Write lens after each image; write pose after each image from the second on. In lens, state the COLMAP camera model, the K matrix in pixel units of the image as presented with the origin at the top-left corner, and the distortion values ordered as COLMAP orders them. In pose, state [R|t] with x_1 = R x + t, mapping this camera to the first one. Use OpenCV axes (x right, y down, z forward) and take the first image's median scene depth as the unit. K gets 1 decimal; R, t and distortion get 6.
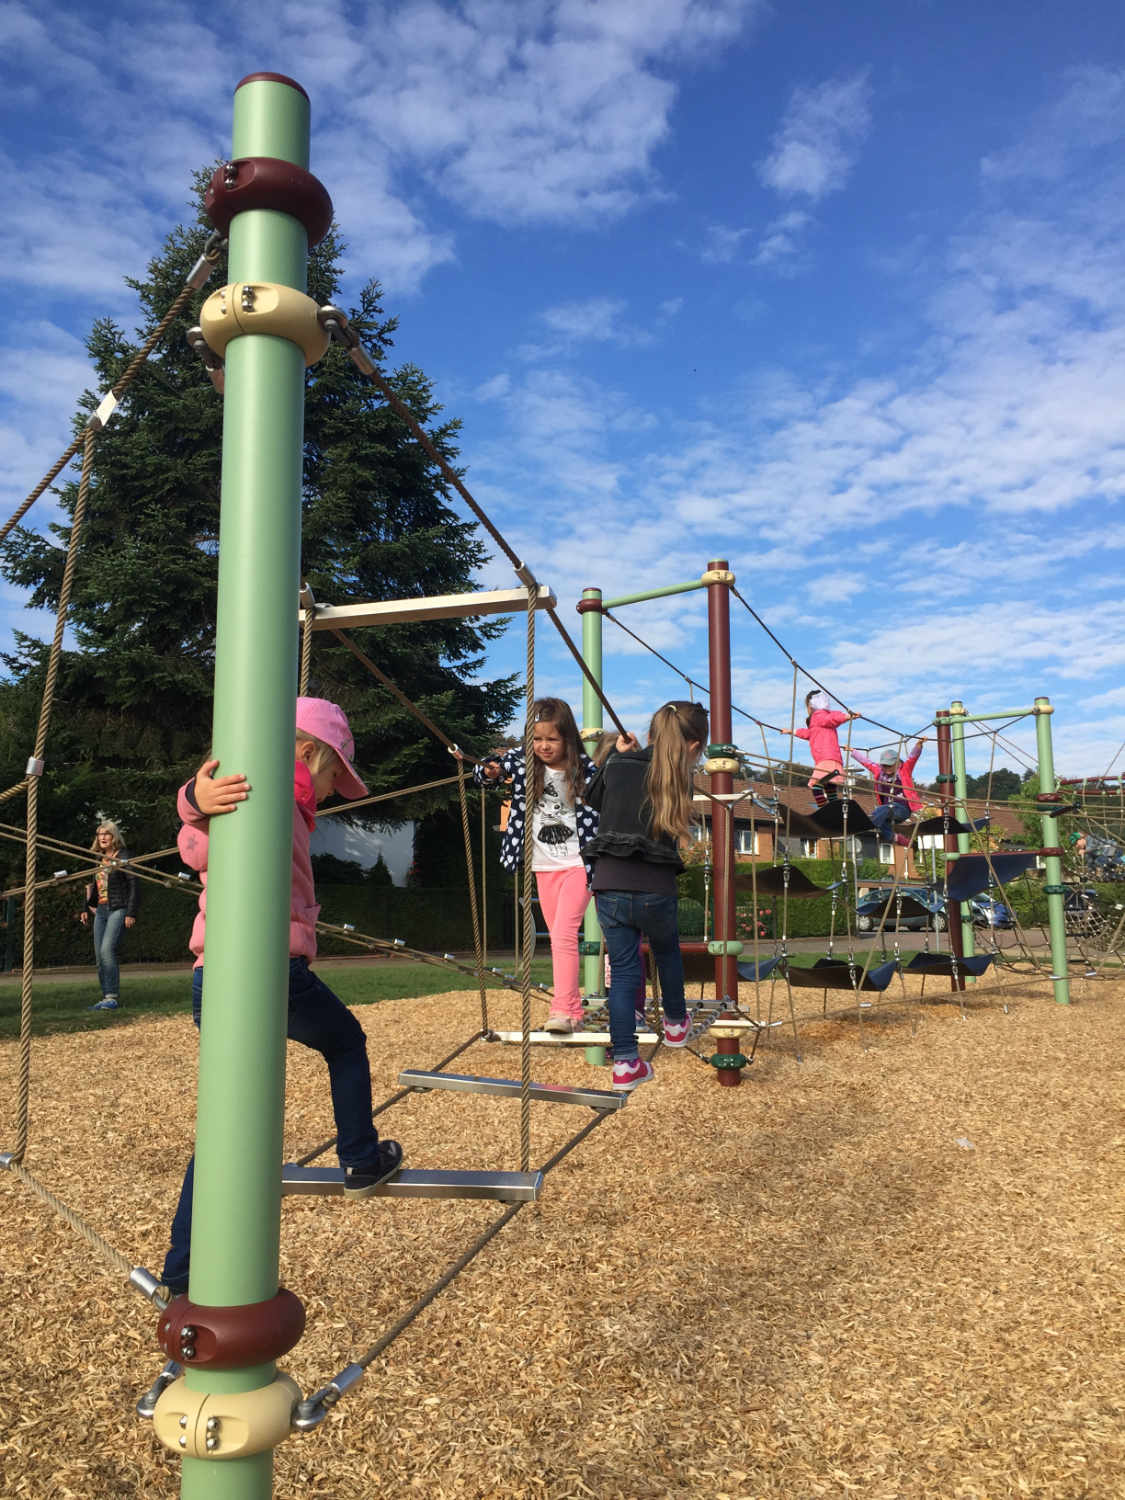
lens RADIAL K [[1285.5, 0, 561.9], [0, 1285.5, 758.7], [0, 0, 1]] dist [0.085215, -0.108673]
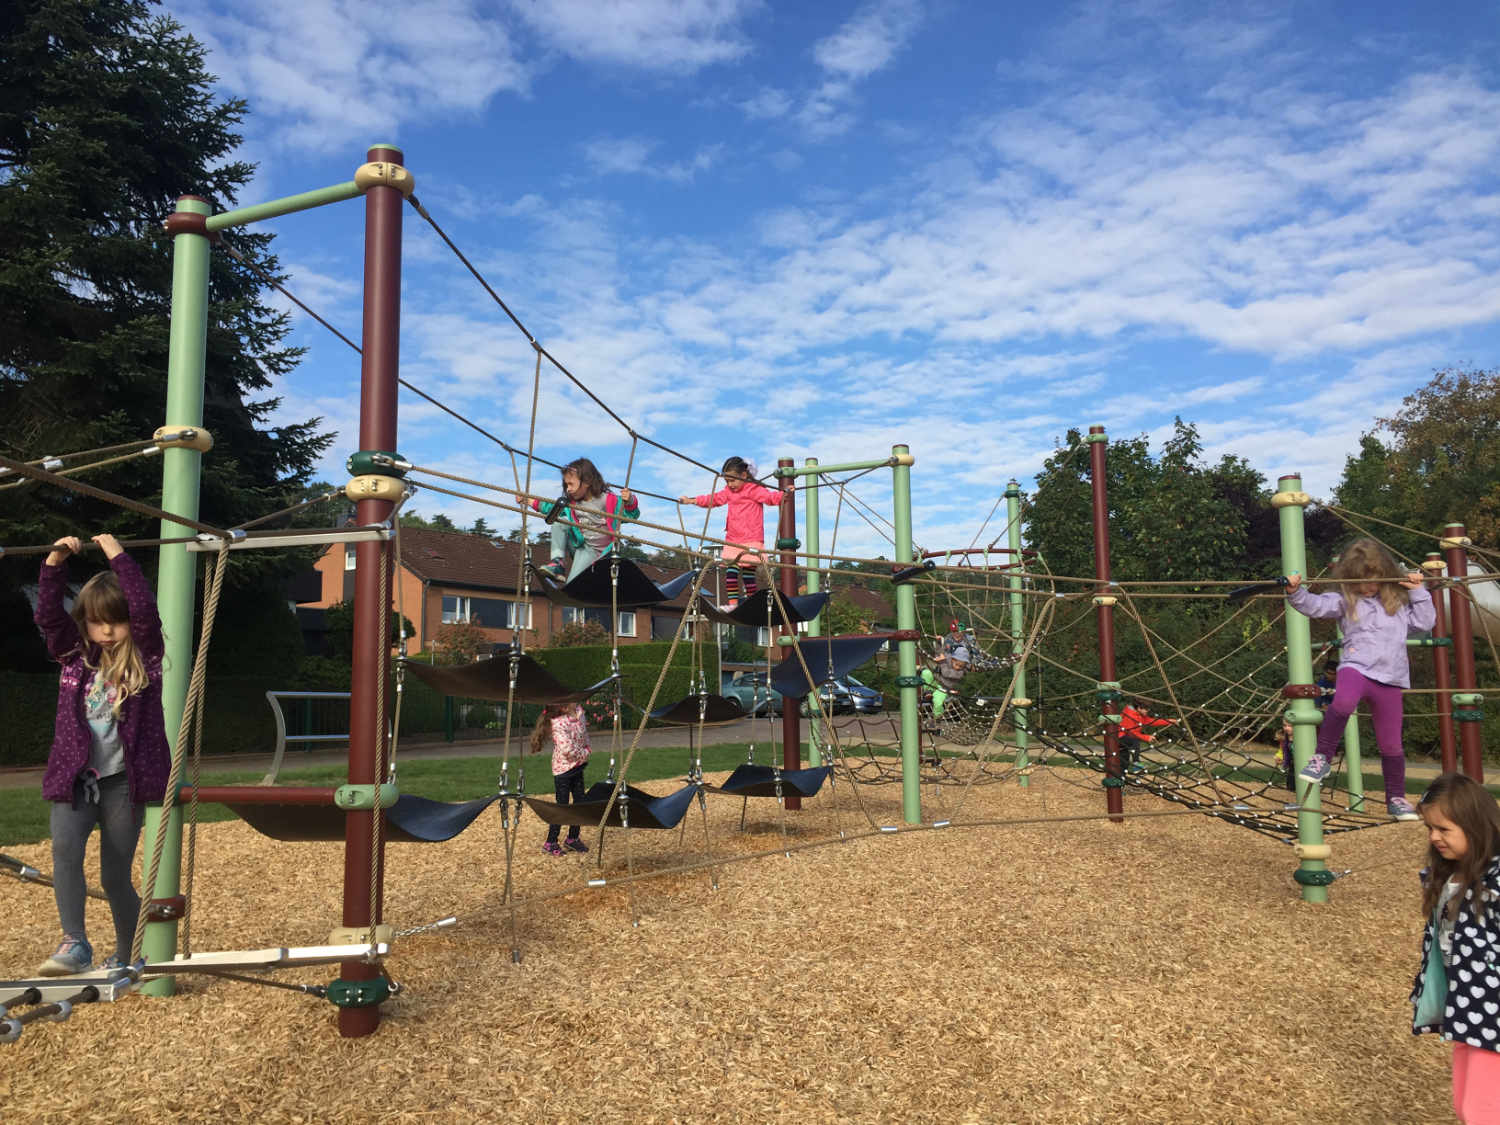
lens RADIAL K [[1319.2, 0, 732.5], [0, 1319.2, 590.9], [0, 0, 1]] dist [0.037138, -0.003378]
pose [[0.976124, 0.013234, 0.216811, 0.048959], [-0.021760, 0.999079, 0.036988, 0.008416], [-0.216122, -0.040823, 0.975513, 0.117272]]
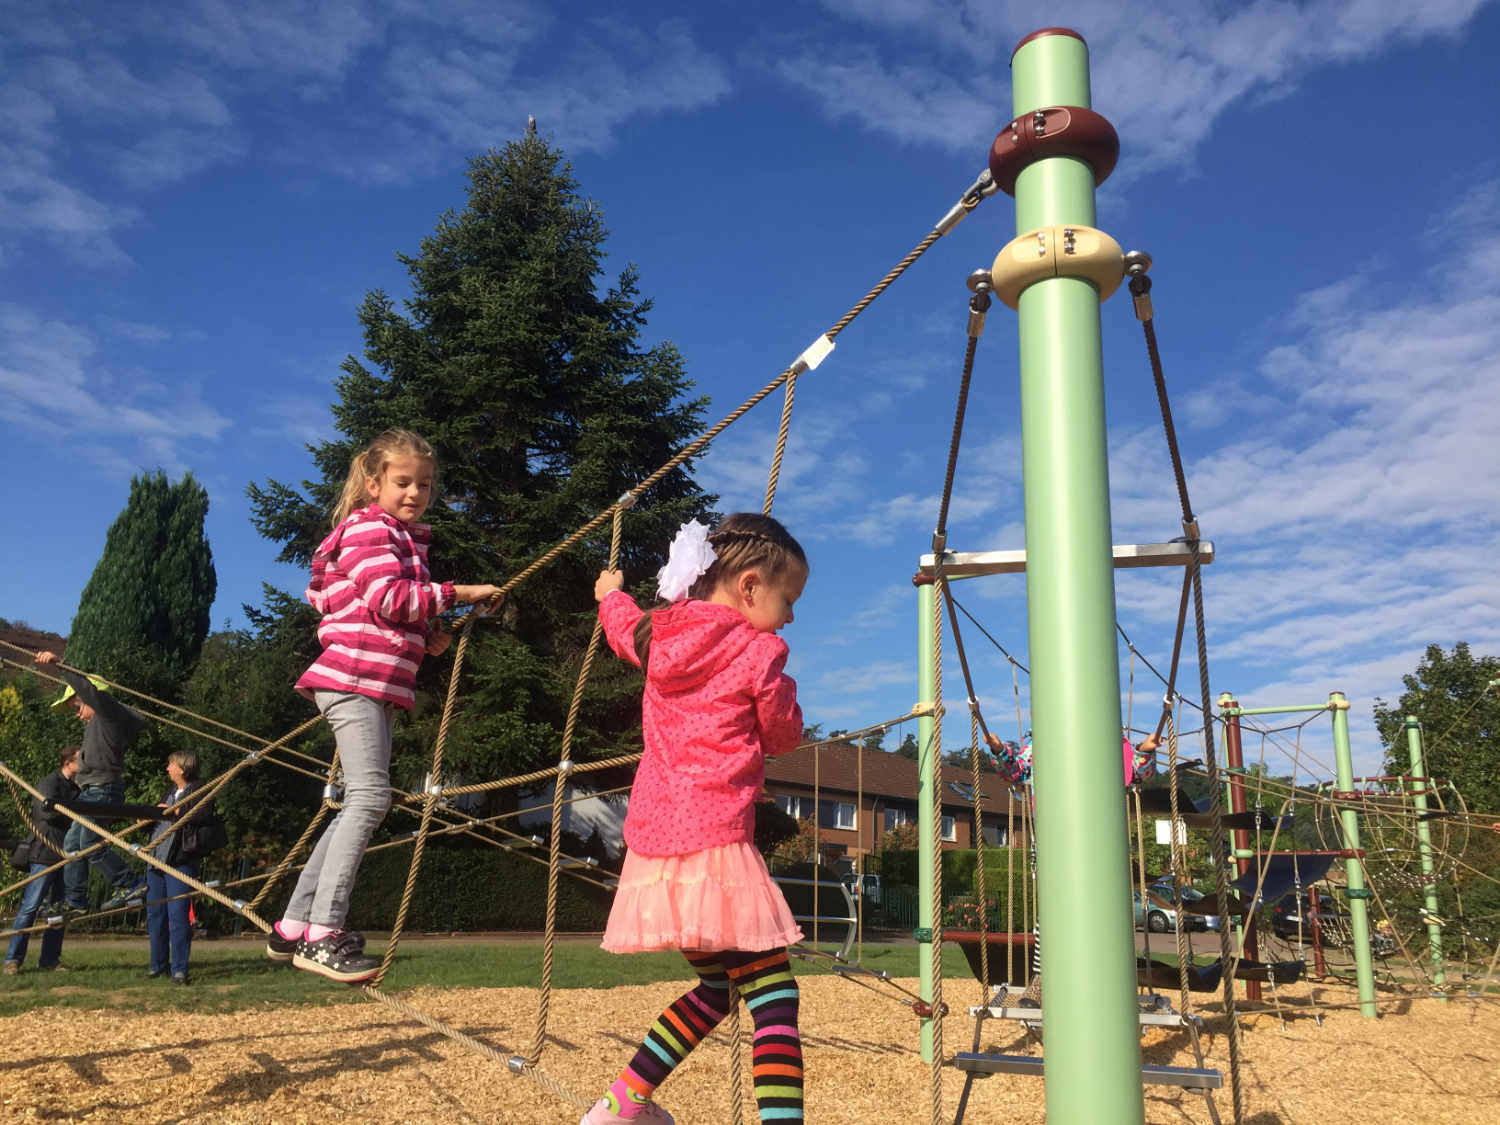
lens RADIAL K [[1285.5, 0, 750.0], [0, 1285.5, 562.5], [0, 0, 1]] dist [0.085215, -0.108673]
pose [[0.999164, 0.040229, -0.007309, -0.038099], [-0.040841, 0.990456, -0.131642, 0.001872], [0.001944, 0.131831, 0.991270, 0.005589]]
